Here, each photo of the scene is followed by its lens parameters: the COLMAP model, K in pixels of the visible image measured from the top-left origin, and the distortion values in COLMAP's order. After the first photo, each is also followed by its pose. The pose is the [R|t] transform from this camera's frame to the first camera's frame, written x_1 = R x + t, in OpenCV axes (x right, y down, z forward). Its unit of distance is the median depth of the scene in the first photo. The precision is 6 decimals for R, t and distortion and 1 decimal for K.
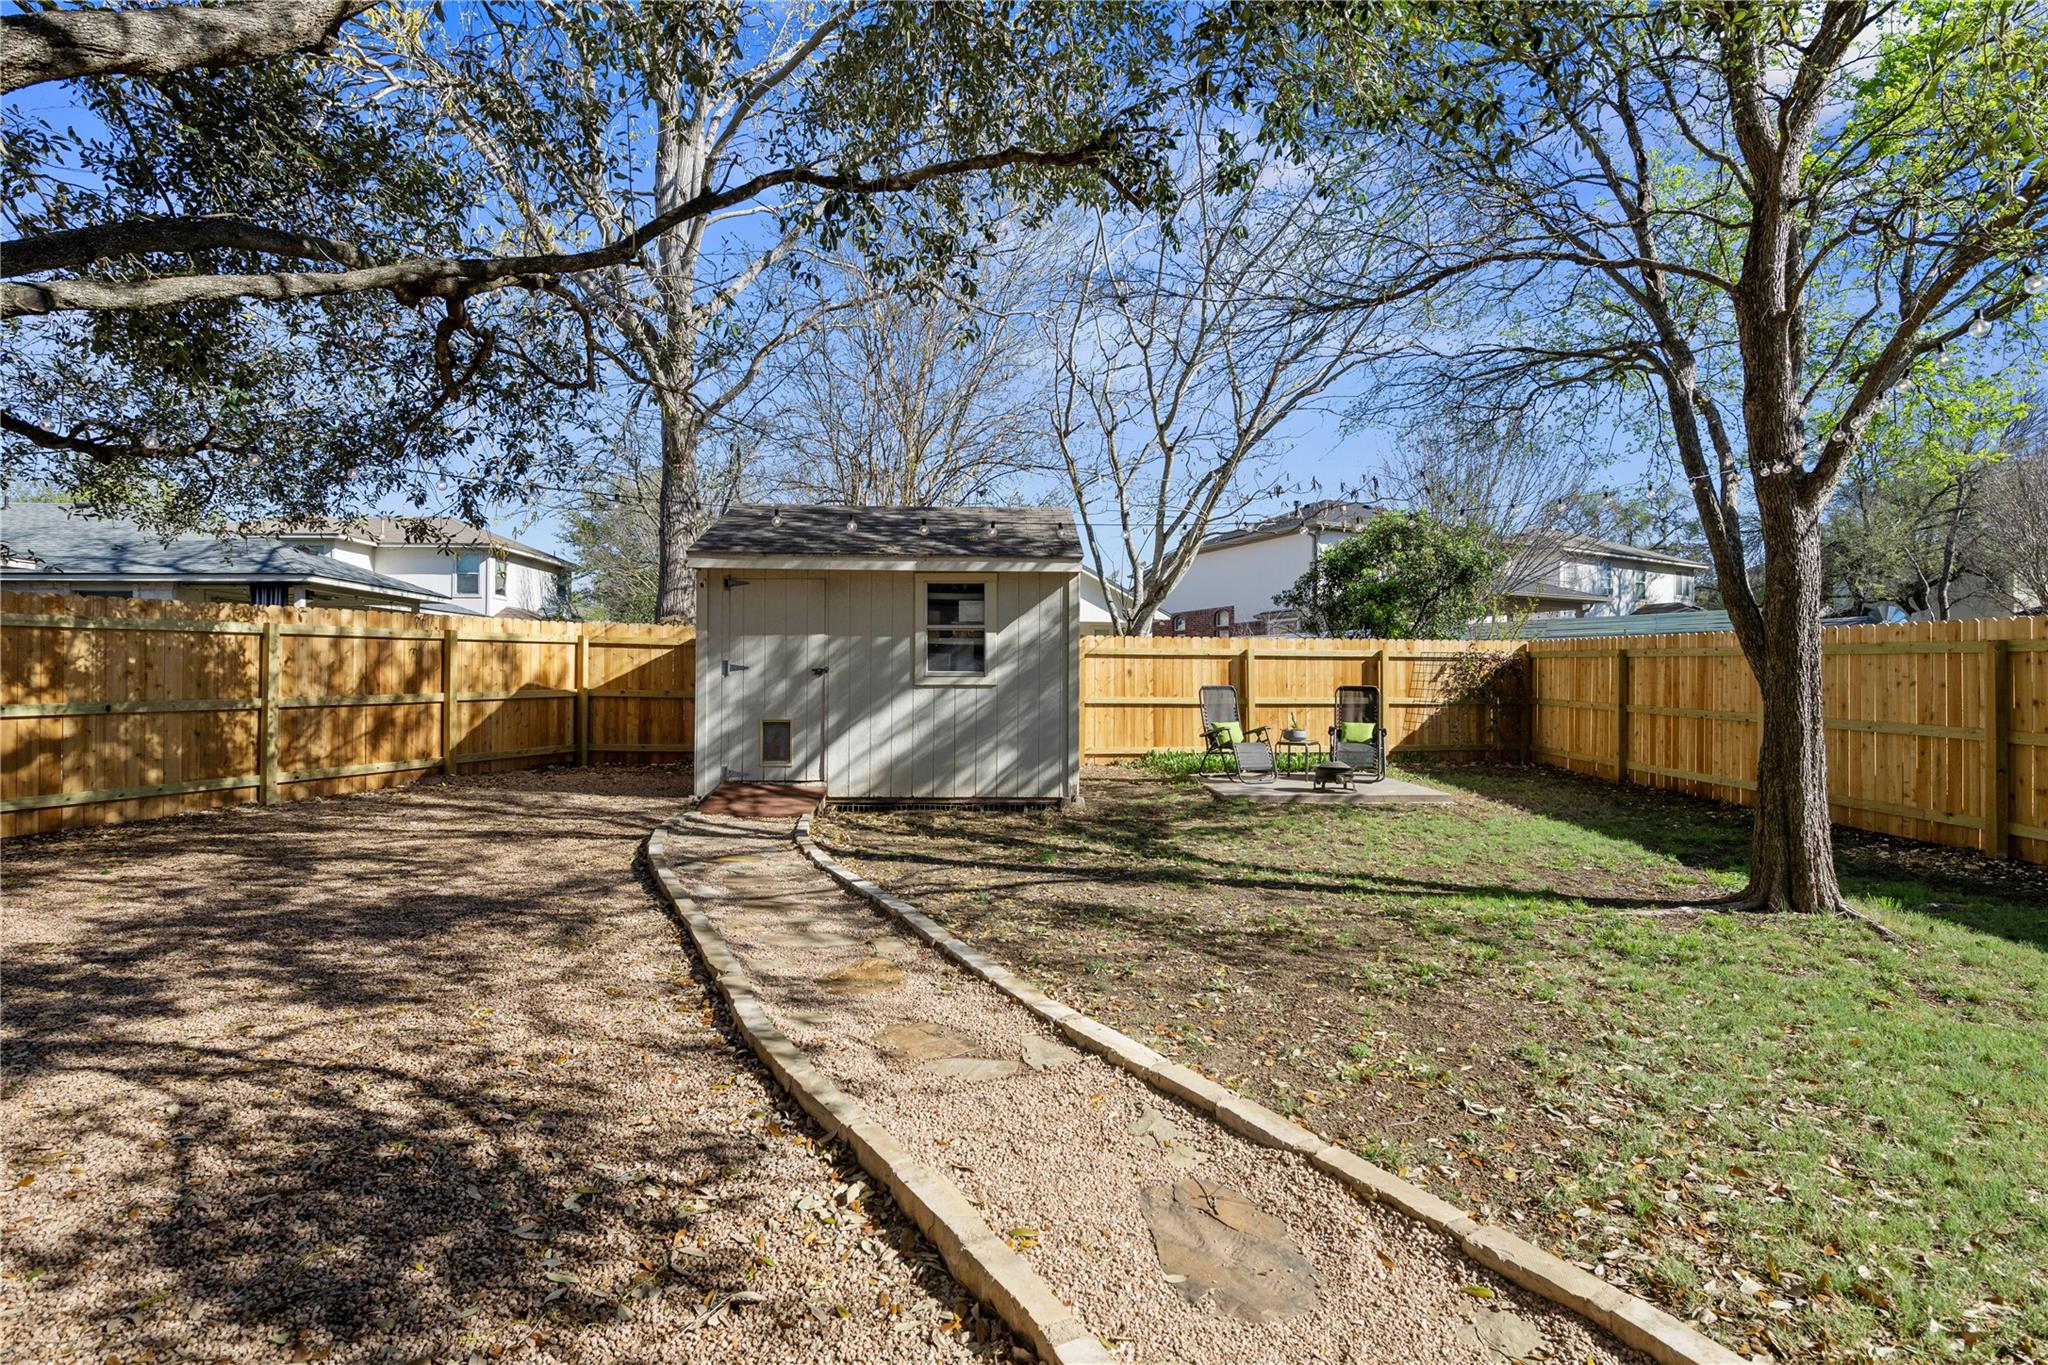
lens RADIAL K [[1034.7, 0, 1019.7], [0, 1034.7, 694.3], [0, 0, 1]] dist [0.002563, 0.000079]
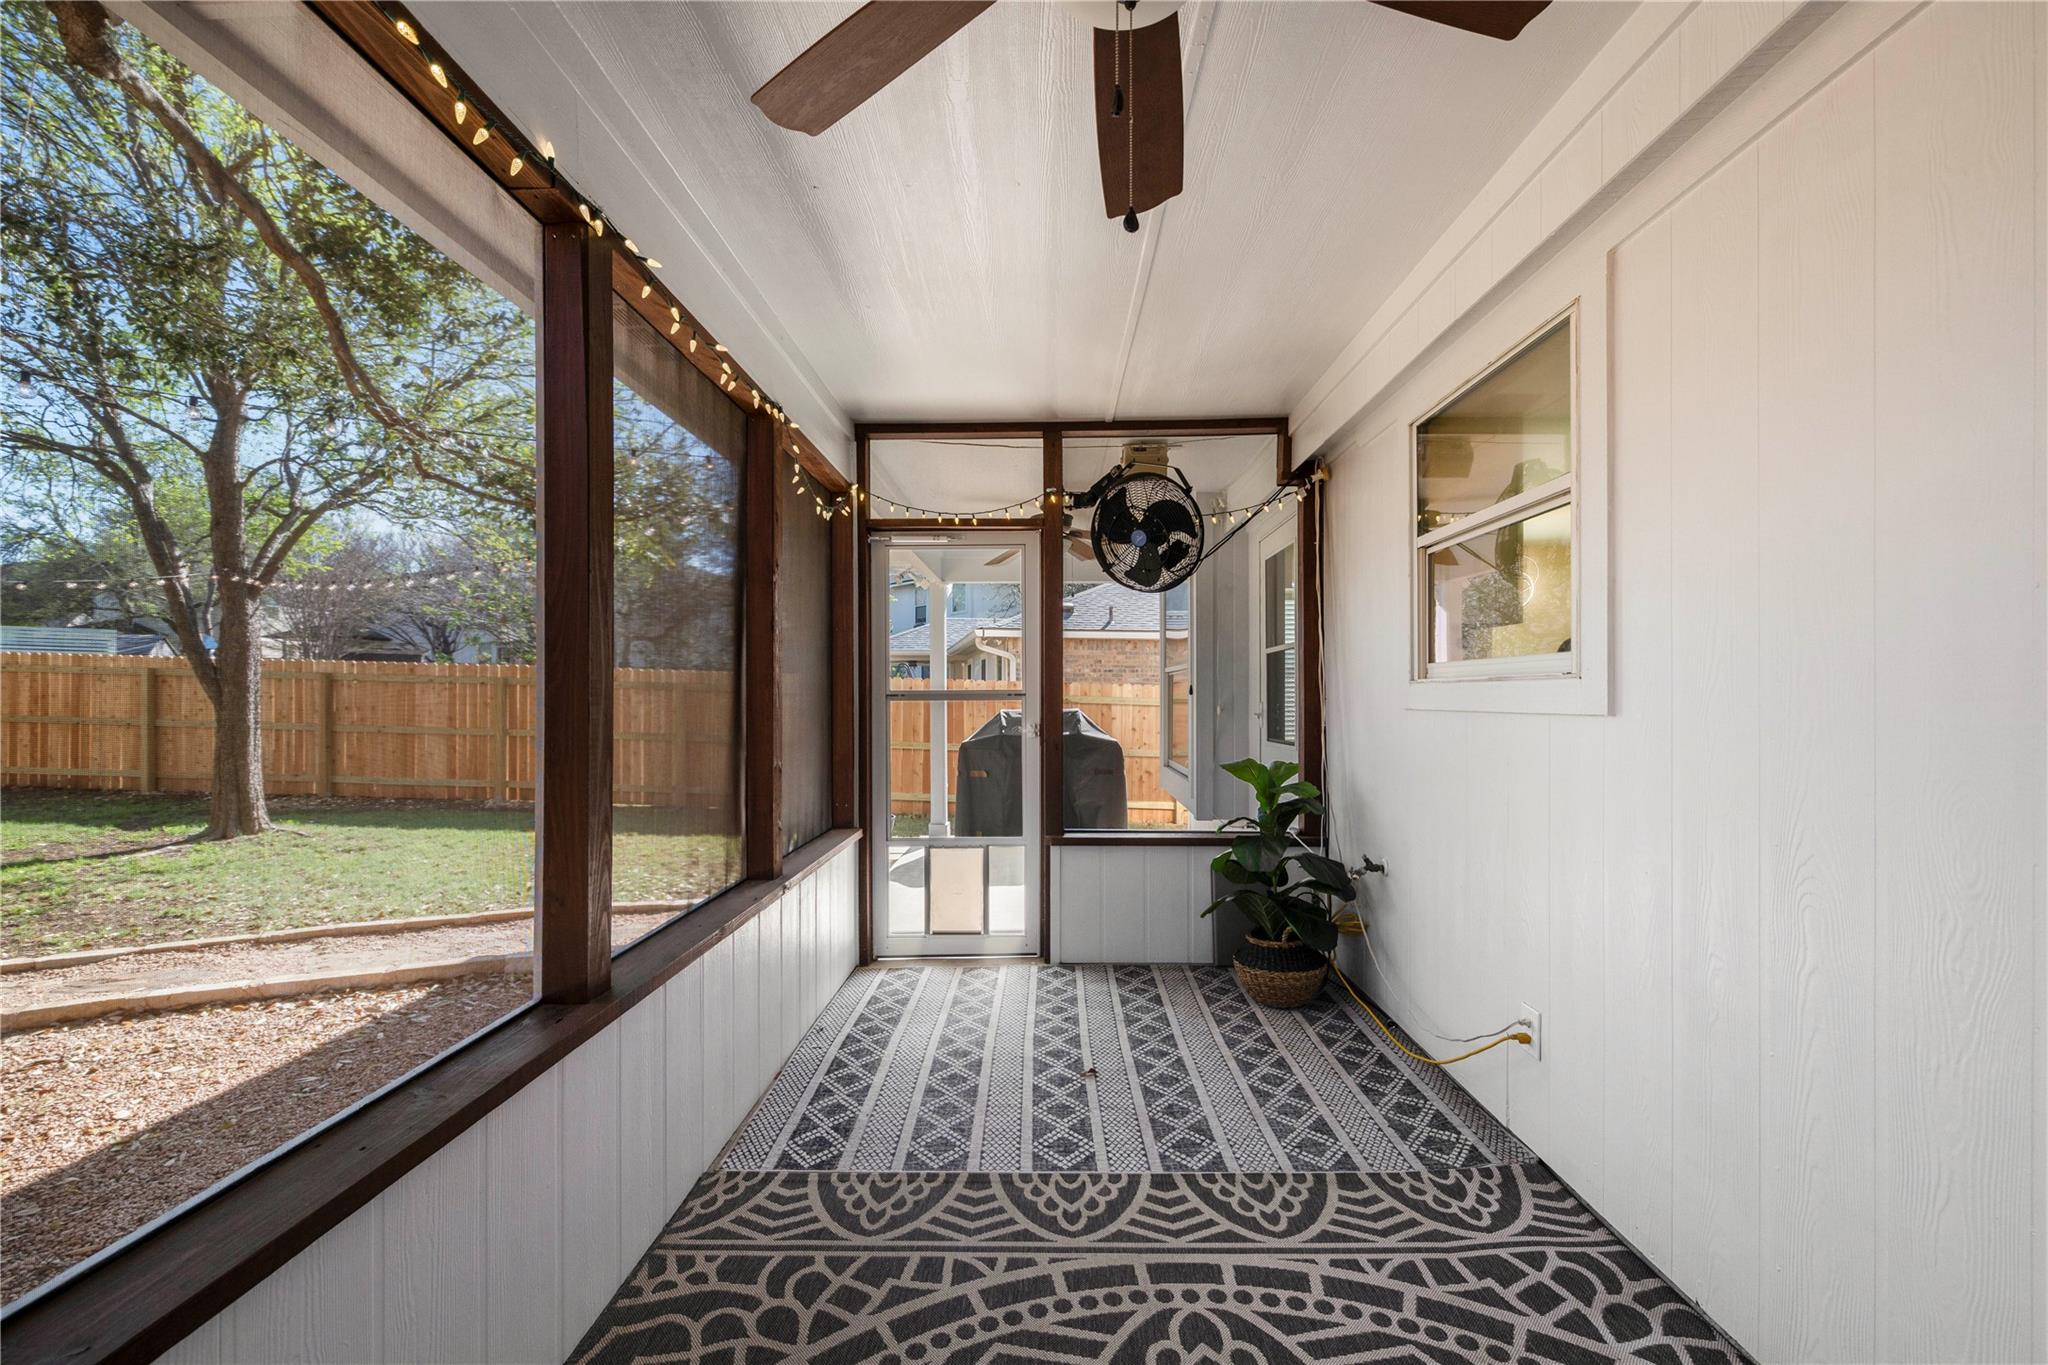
lens RADIAL K [[817.1, 0, 1024.6], [0, 817.1, 691.4], [0, 0, 1]] dist [0.006586, -0.000375]
pose [[0.047694, -0.001026, 0.998861, -0.384983], [0.004098, 0.999991, 0.000832, -0.016457], [-0.998854, 0.004053, 0.047698, -0.246808]]
